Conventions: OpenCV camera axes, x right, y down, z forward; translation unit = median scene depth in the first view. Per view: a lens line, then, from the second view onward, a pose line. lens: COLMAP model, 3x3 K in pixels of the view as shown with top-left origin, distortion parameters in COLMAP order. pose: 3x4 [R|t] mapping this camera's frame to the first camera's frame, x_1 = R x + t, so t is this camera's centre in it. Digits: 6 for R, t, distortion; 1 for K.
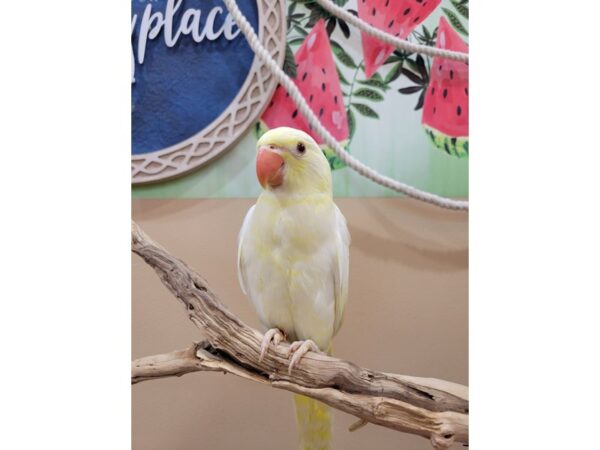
lens RADIAL K [[342.5, 0, 300.0], [0, 342.5, 225.0], [0, 0, 1]] dist [-0.022023, -0.000951]
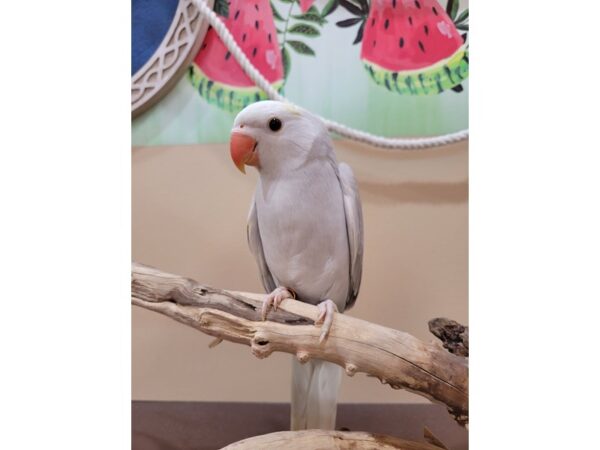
lens RADIAL K [[342.5, 0, 300.0], [0, 342.5, 225.0], [0, 0, 1]] dist [-0.022023, -0.000951]
pose [[0.997459, -0.019061, -0.068642, 0.248778], [0.025945, 0.994565, 0.100829, 0.063420], [0.066347, -0.102354, 0.992533, 0.001528]]
